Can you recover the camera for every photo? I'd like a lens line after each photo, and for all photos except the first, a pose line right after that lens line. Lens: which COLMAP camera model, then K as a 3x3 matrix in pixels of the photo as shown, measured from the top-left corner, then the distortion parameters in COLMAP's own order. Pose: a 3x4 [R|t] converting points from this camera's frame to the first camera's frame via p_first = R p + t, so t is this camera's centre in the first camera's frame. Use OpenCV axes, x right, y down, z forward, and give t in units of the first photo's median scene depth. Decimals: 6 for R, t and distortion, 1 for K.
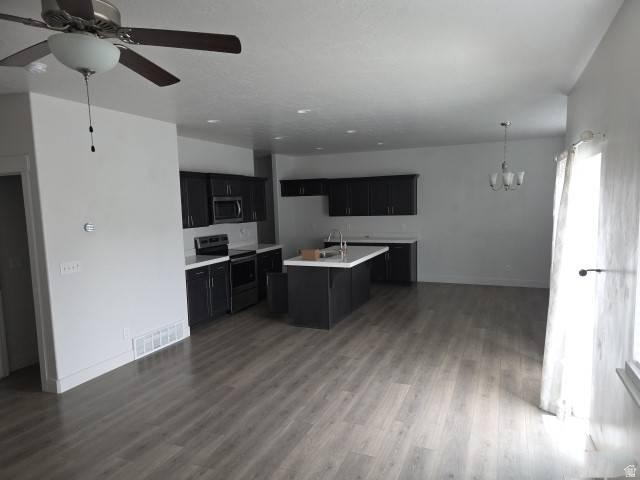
lens RADIAL K [[427.8, 0, 321.3], [0, 427.8, 245.0], [0, 0, 1]] dist [0.075867, -0.062643]
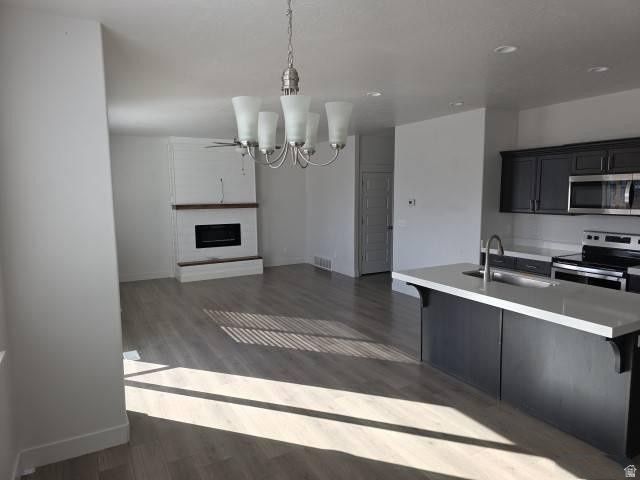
lens RADIAL K [[425.5, 0, 320.0], [0, 425.5, 240.0], [0, 0, 1]] dist [0.073547, -0.065785]
pose [[-0.610125, 0.122115, -0.782838, 0.601796], [-0.058237, 0.978466, 0.198020, -0.126833], [0.790162, 0.166407, -0.589875, 1.116169]]
